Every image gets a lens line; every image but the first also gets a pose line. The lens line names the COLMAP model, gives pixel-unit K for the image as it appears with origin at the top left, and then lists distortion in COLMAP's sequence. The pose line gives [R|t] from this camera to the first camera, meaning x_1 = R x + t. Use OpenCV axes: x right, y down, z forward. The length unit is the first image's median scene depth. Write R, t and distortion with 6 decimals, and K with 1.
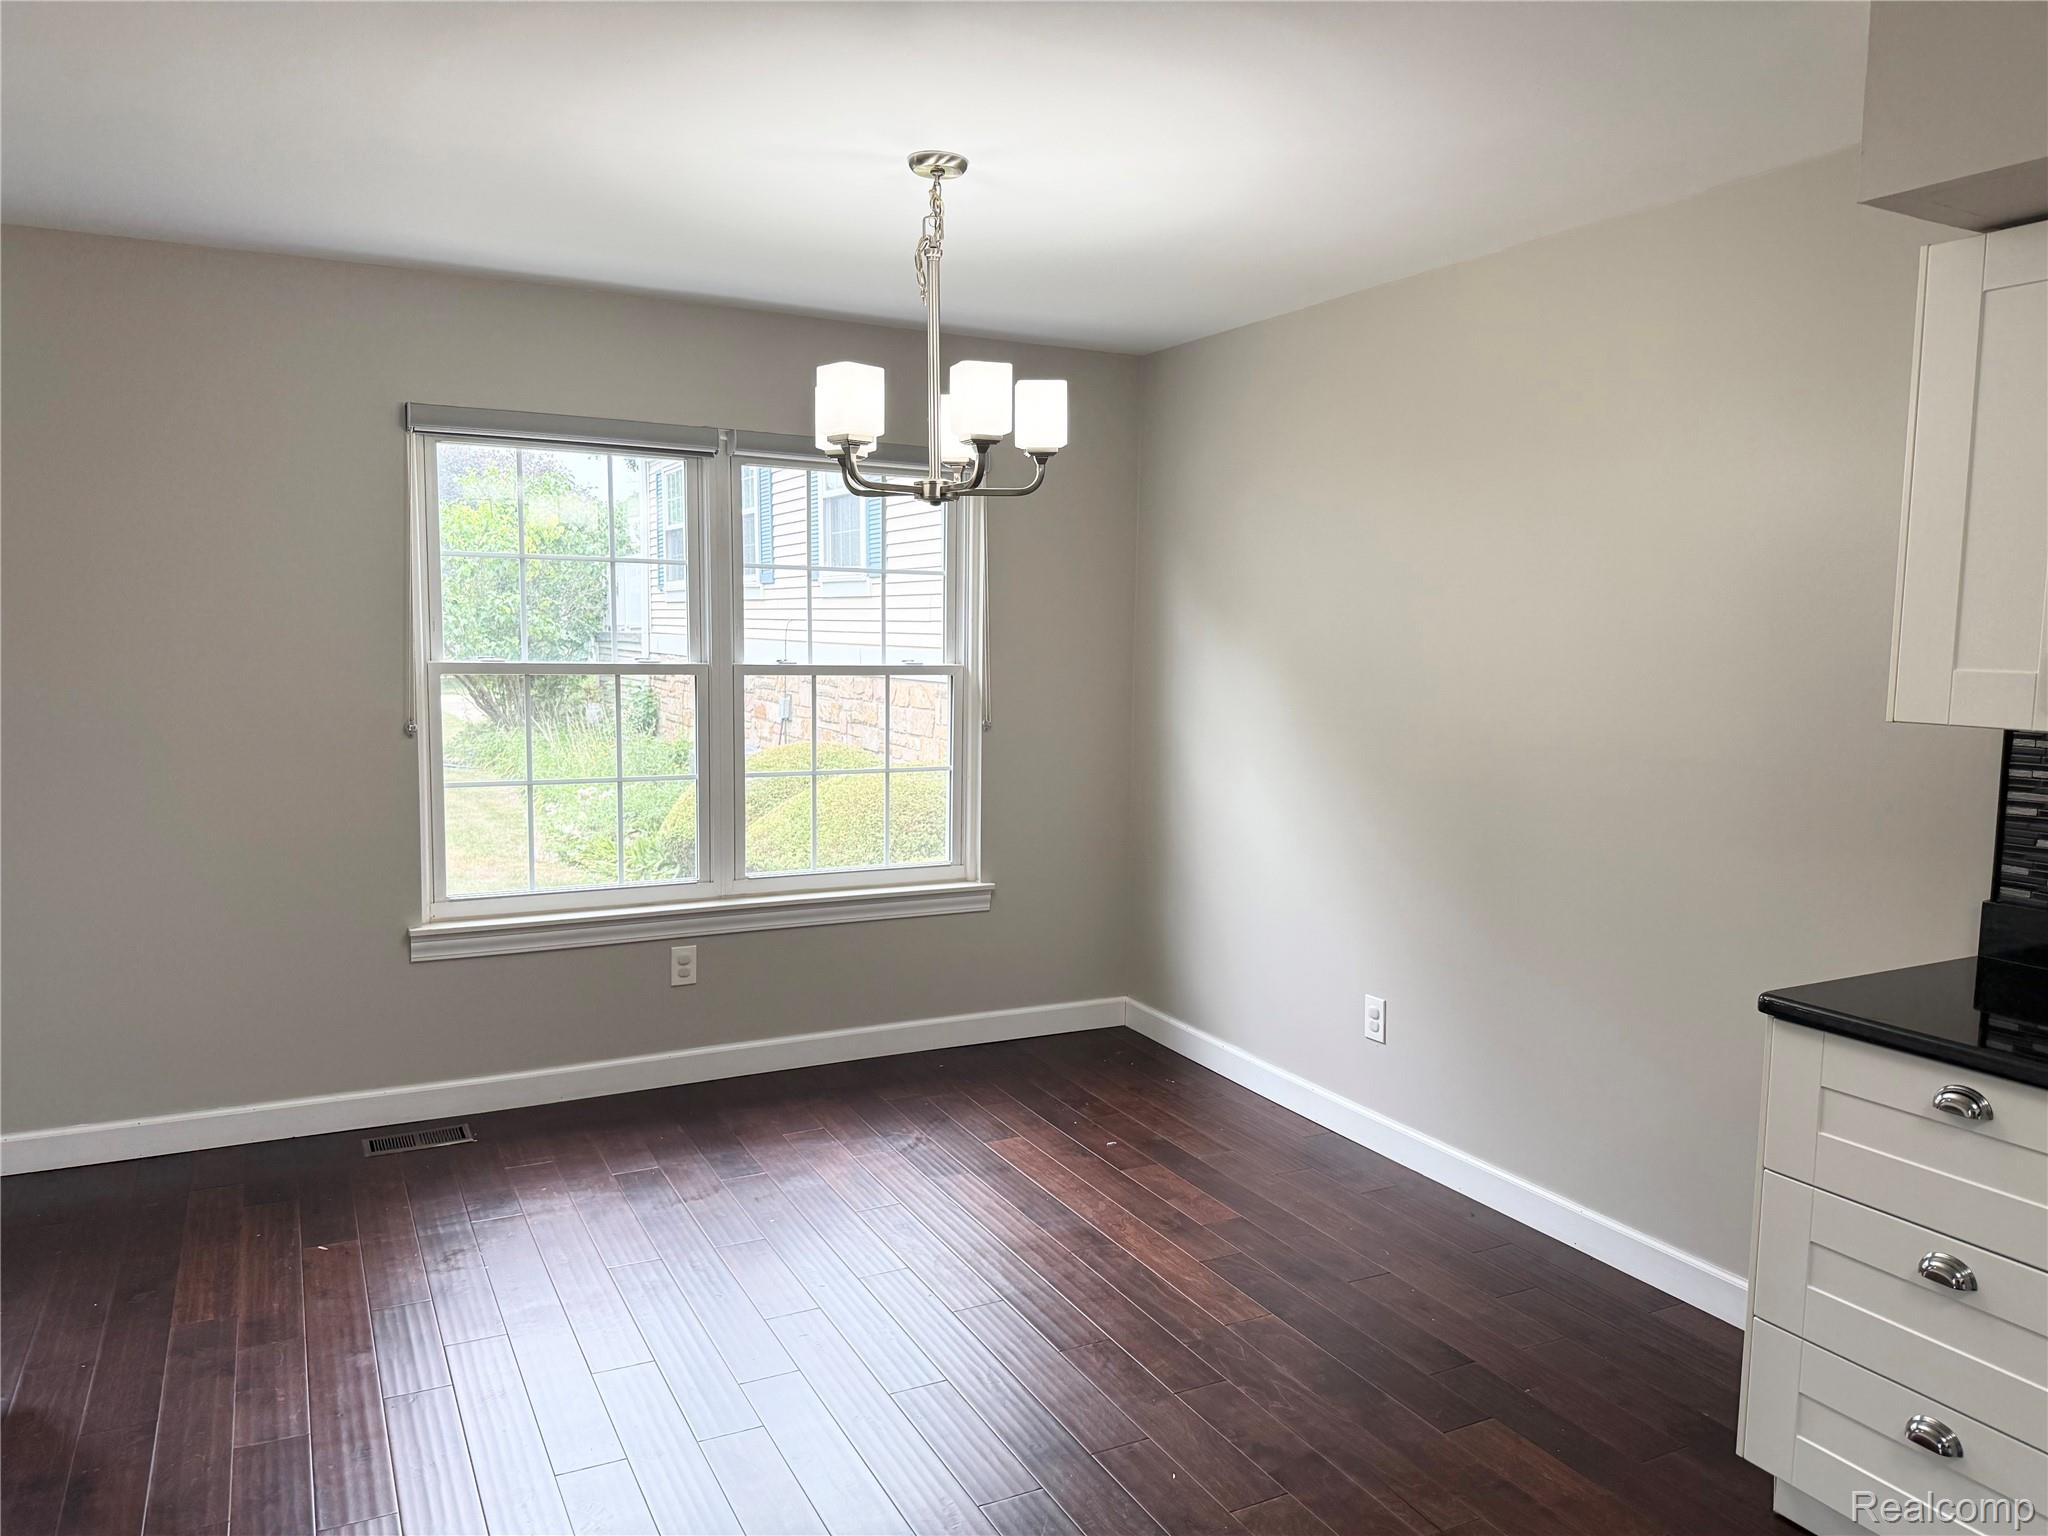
lens RADIAL K [[1427.0, 0, 1021.9], [0, 1427.0, 779.5], [0, 0, 1]] dist [0.003032, -0.004048]
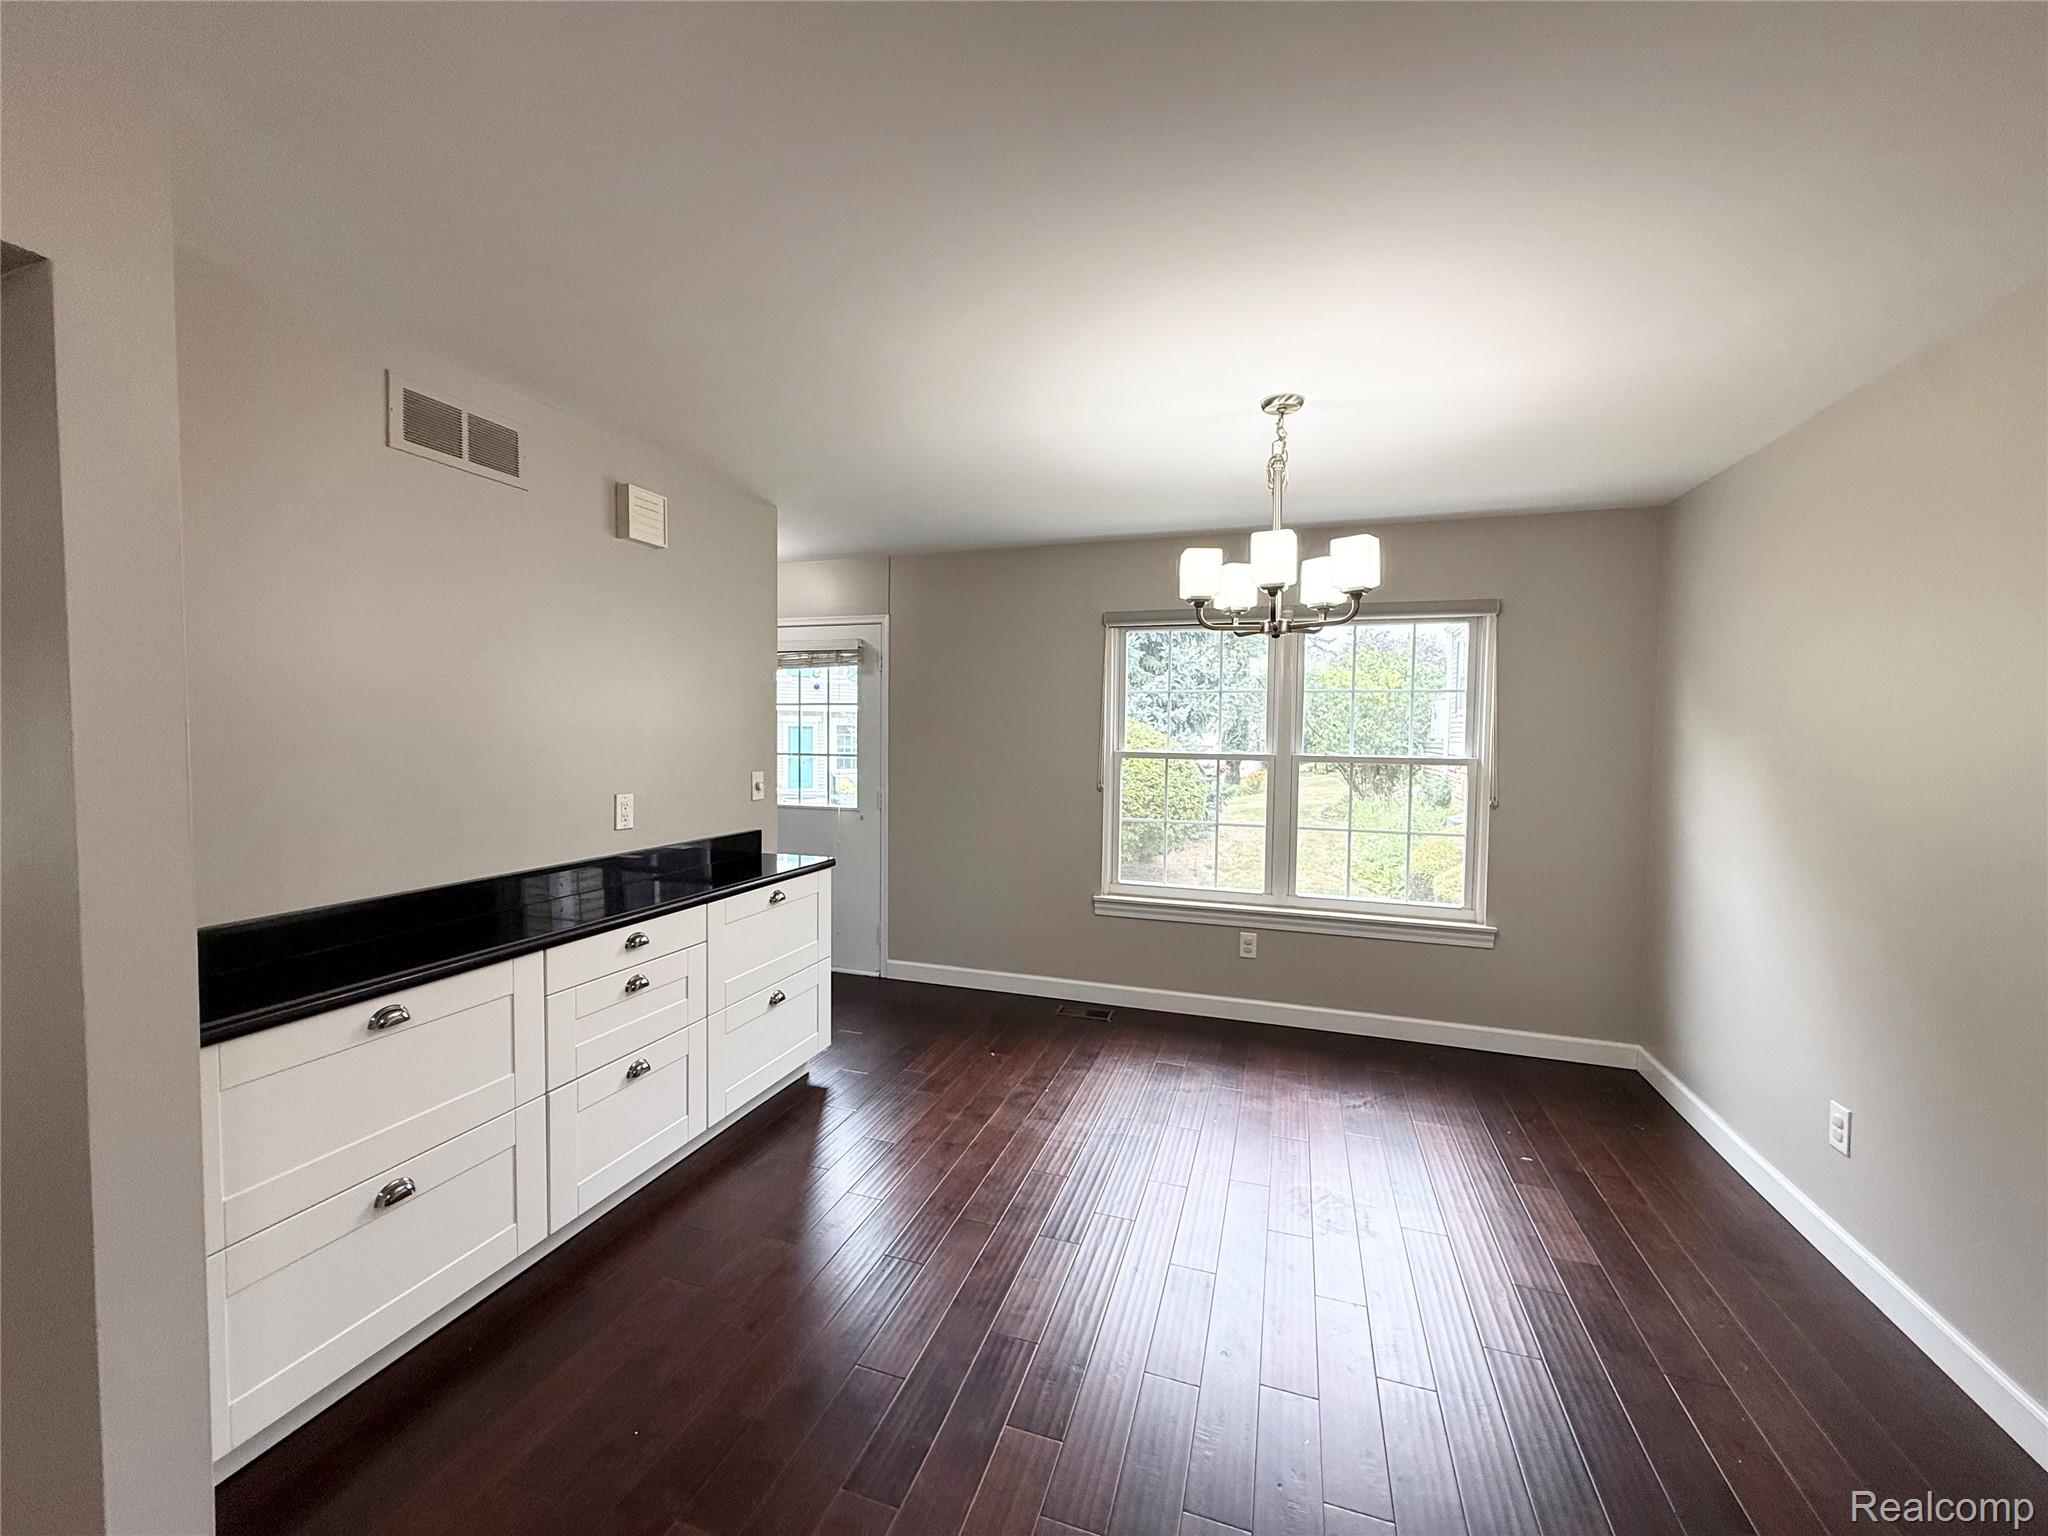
lens RADIAL K [[820.7, 0, 1018.1], [0, 820.7, 768.5], [0, 0, 1]] dist [0.002066, -0.000303]
pose [[0.687905, 0.025689, -0.725346, 0.237519], [-0.078238, 0.996175, -0.038919, -0.008804], [0.721572, 0.083522, 0.687283, 0.177204]]
